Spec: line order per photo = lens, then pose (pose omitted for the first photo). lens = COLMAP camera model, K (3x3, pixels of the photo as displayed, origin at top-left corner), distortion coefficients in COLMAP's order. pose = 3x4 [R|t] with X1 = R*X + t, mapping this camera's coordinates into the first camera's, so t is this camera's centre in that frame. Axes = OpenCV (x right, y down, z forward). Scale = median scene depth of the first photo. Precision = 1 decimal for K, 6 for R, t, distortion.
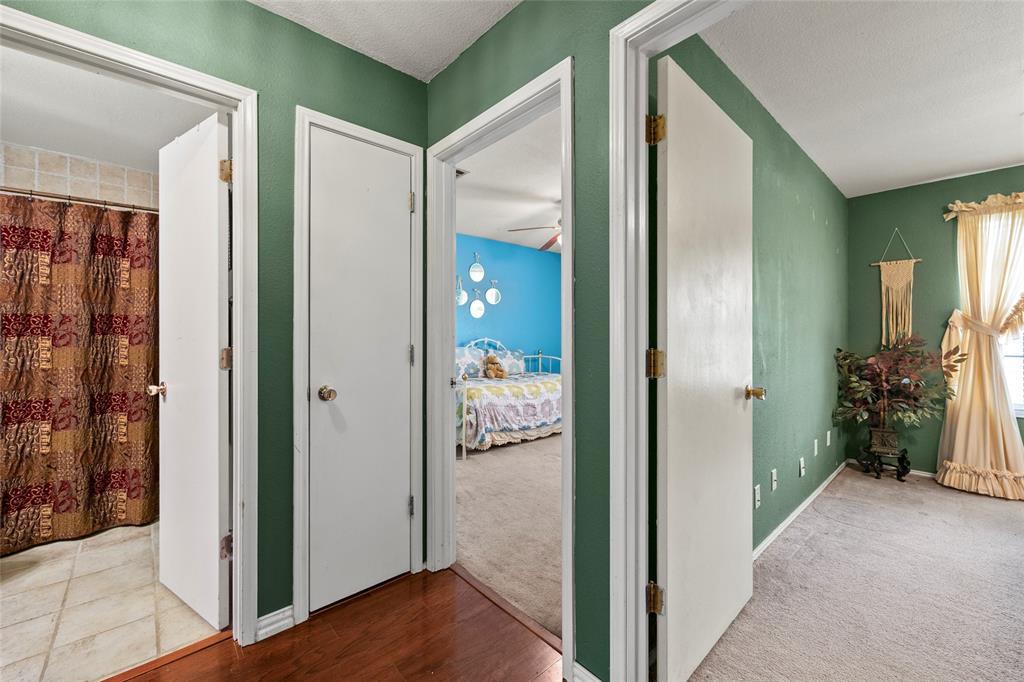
lens RADIAL K [[414.8, 0, 508.8], [0, 414.8, 335.3], [0, 0, 1]] dist [0.000288, -0.000098]
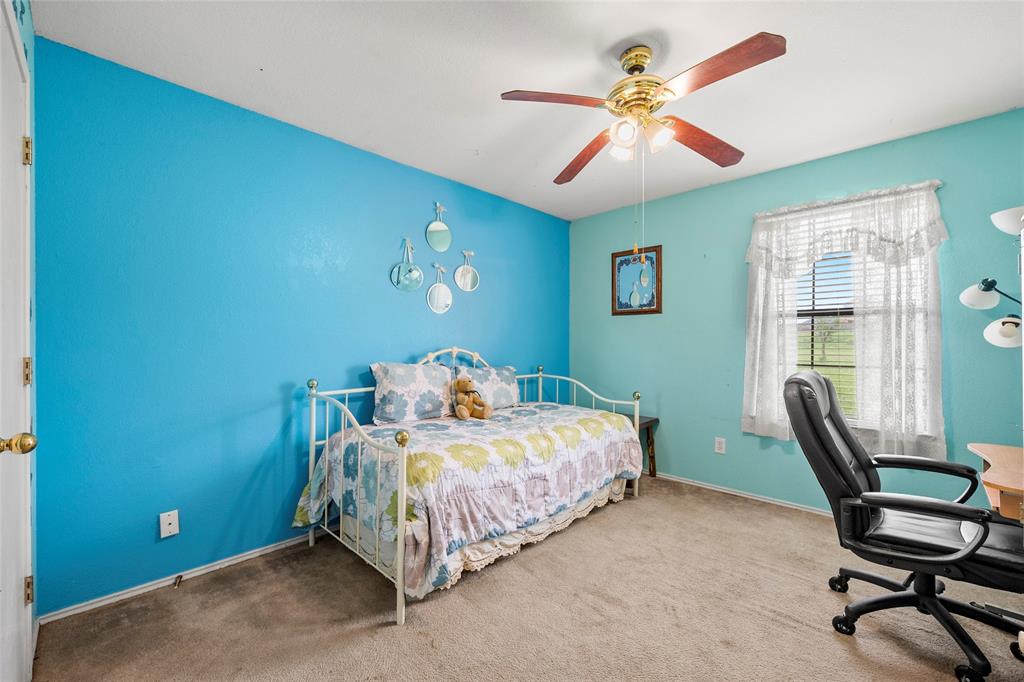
lens RADIAL K [[411.2, 0, 508.3], [0, 411.2, 341.8], [0, 0, 1]] dist [-0.001697, -0.000243]
pose [[0.998217, 0.001665, 0.059667, -0.018580], [-0.001591, 0.999998, -0.001279, -0.001092], [-0.059669, 0.001182, 0.998218, 0.547278]]
